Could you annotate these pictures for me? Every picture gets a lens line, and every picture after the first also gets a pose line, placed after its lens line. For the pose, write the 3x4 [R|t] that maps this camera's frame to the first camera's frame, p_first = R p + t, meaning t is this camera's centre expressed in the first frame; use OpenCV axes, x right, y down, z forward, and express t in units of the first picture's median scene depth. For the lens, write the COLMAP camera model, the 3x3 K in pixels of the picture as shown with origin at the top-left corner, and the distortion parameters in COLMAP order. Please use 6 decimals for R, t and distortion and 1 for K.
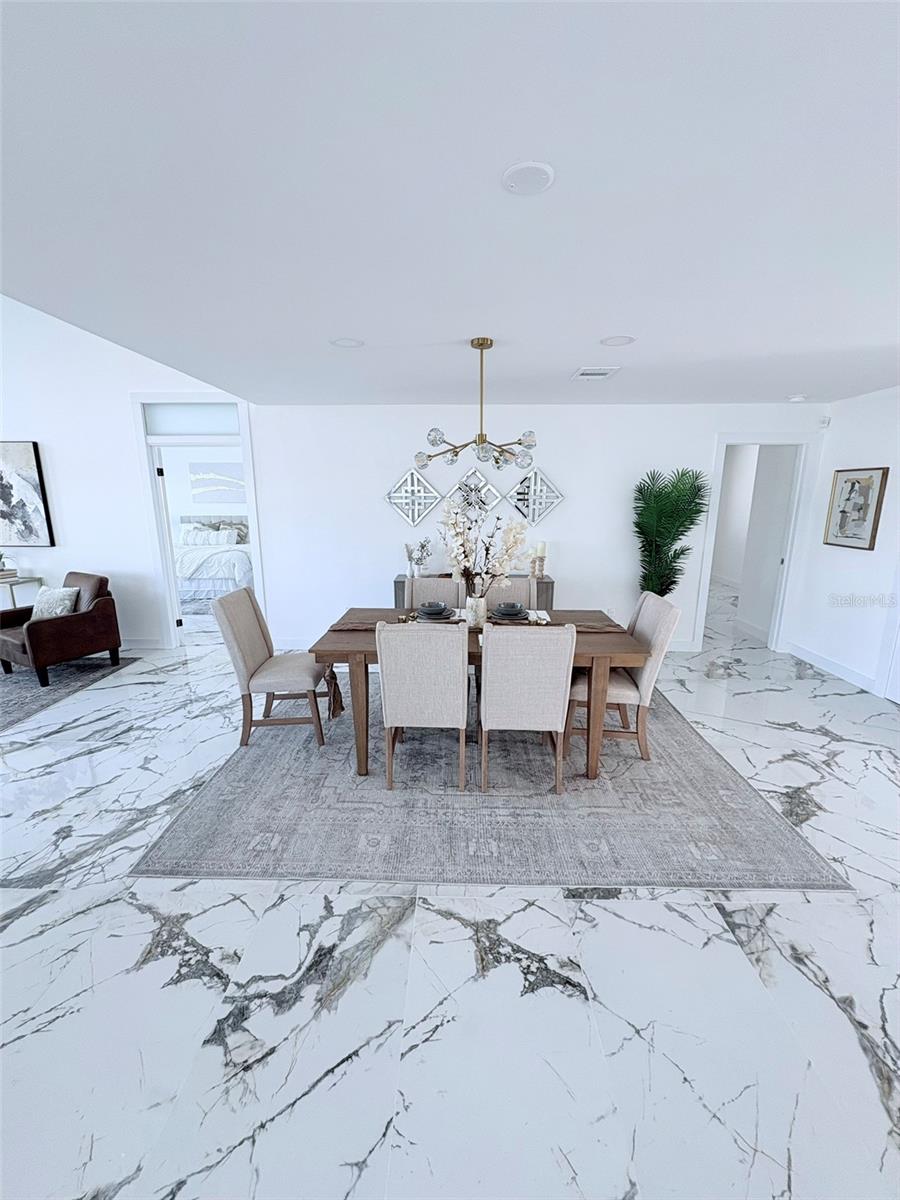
lens RADIAL K [[477.6, 0, 446.3], [0, 477.6, 602.7], [0, 0, 1]] dist [0.001122, 0.000249]
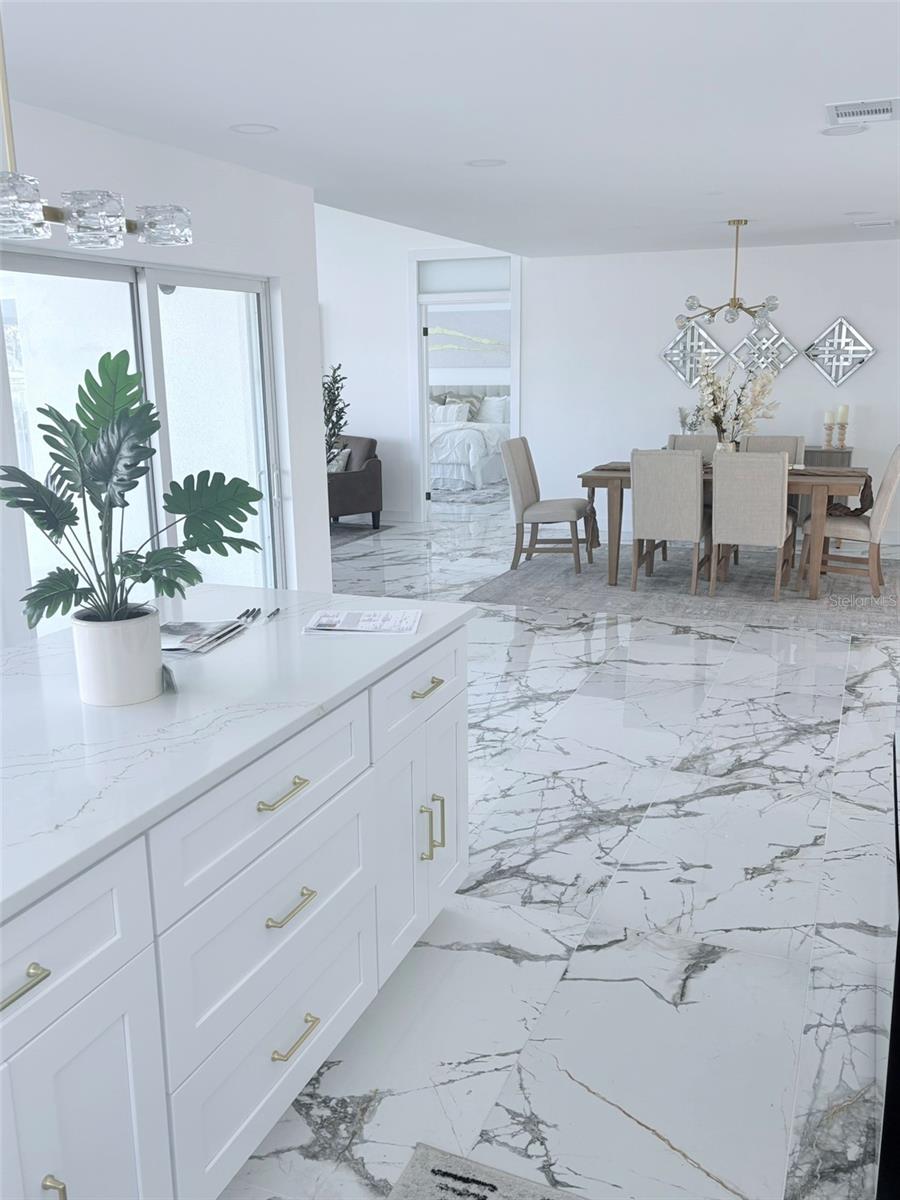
lens RADIAL K [[1041.5, 0, 446.7], [0, 1041.5, 611.7], [0, 0, 1]] dist [0.060076, -0.058639]
pose [[0.935455, 0.072673, -0.345894, 0.329331], [-0.066502, 0.997344, 0.029691, 0.354366], [0.347133, -0.004772, 0.937804, -1.527311]]
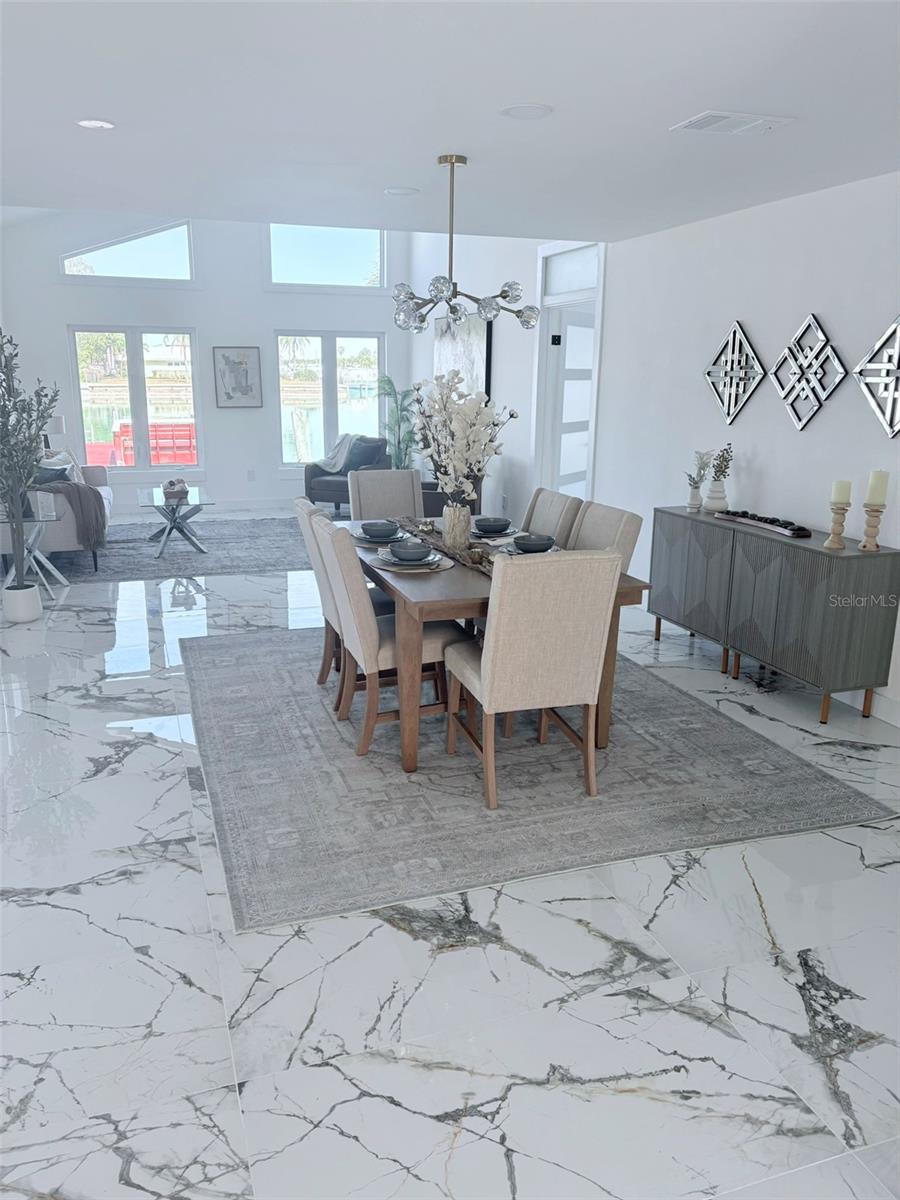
lens RADIAL K [[907.9, 0, 439.0], [0, 907.9, 599.8], [0, 0, 1]] dist [0.061318, -0.065271]
pose [[0.338026, 0.232583, -0.911945, 1.379871], [-0.213711, 0.962638, 0.166297, -0.101134], [0.916551, 0.138680, 0.375102, 0.470007]]
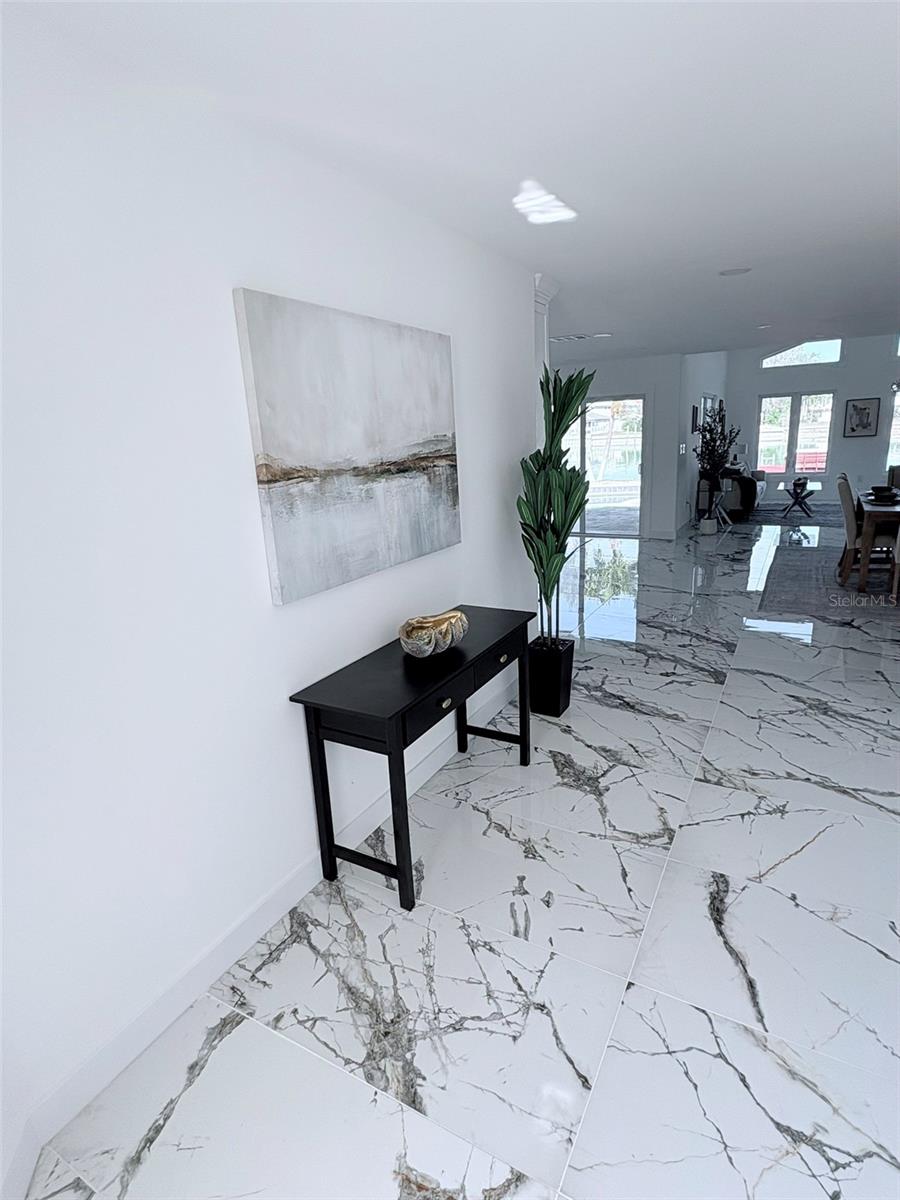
lens RADIAL K [[619.9, 0, 449.5], [0, 619.9, 597.1], [0, 0, 1]] dist [0.001782, 0.000384]
pose [[-0.473922, 0.248011, -0.844919, 2.528939], [-0.144958, 0.924454, 0.352665, -0.134910], [0.868553, 0.289614, -0.402168, 0.610585]]
